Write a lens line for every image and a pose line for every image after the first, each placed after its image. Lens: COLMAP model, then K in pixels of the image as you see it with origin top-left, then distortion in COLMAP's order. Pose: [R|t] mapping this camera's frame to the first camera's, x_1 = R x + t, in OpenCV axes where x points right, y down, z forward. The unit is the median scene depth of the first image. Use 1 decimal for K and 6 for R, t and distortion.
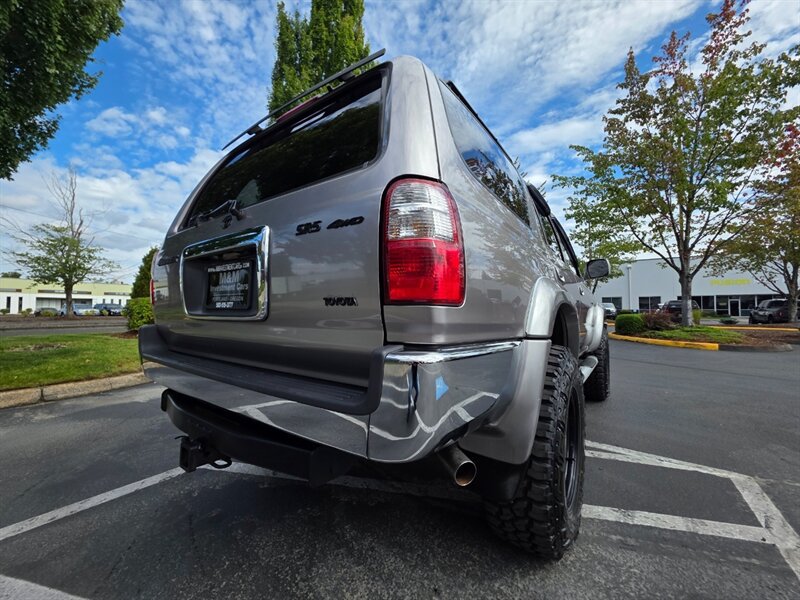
lens RADIAL K [[316.7, 0, 400.4], [0, 316.7, 299.0], [0, 0, 1]] dist [0.001423, 0.000515]
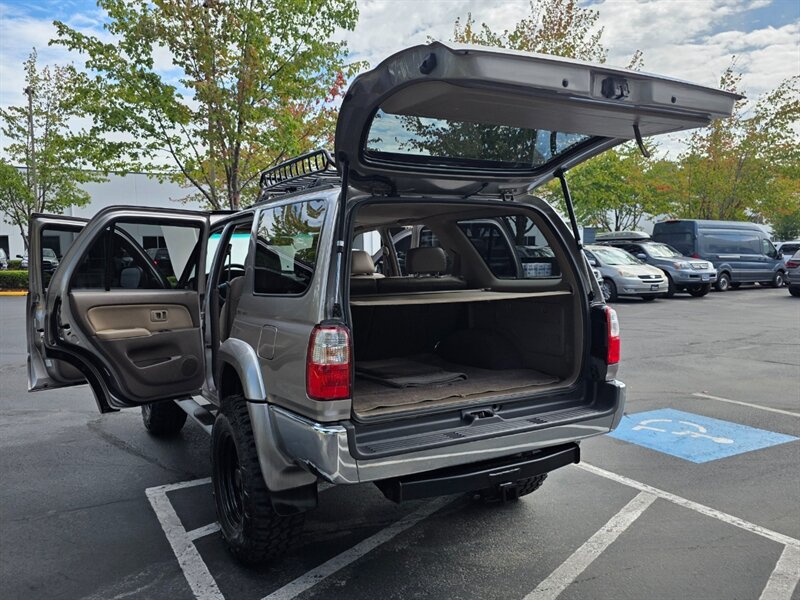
lens RADIAL K [[636.9, 0, 395.0], [0, 636.9, 298.0], [0, 0, 1]] dist [0.046676, -0.038297]
pose [[0.429162, -0.074748, 0.900129, -2.075064], [-0.017296, 0.995707, 0.090931, -0.367548], [-0.903062, -0.054592, 0.426027, 0.200816]]
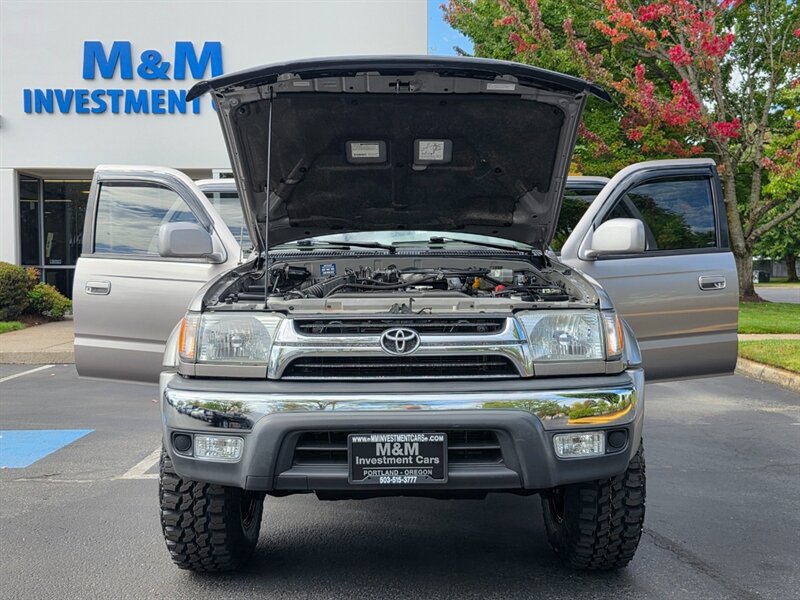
lens RADIAL K [[844.7, 0, 400.0], [0, 844.7, 300.0], [0, 0, 1]] dist [0.073282, -0.018135]
pose [[-0.819839, 0.020901, -0.572213, 2.310408], [0.023966, 0.999710, 0.002178, 0.018273], [0.572093, -0.011928, -0.820102, 4.504211]]
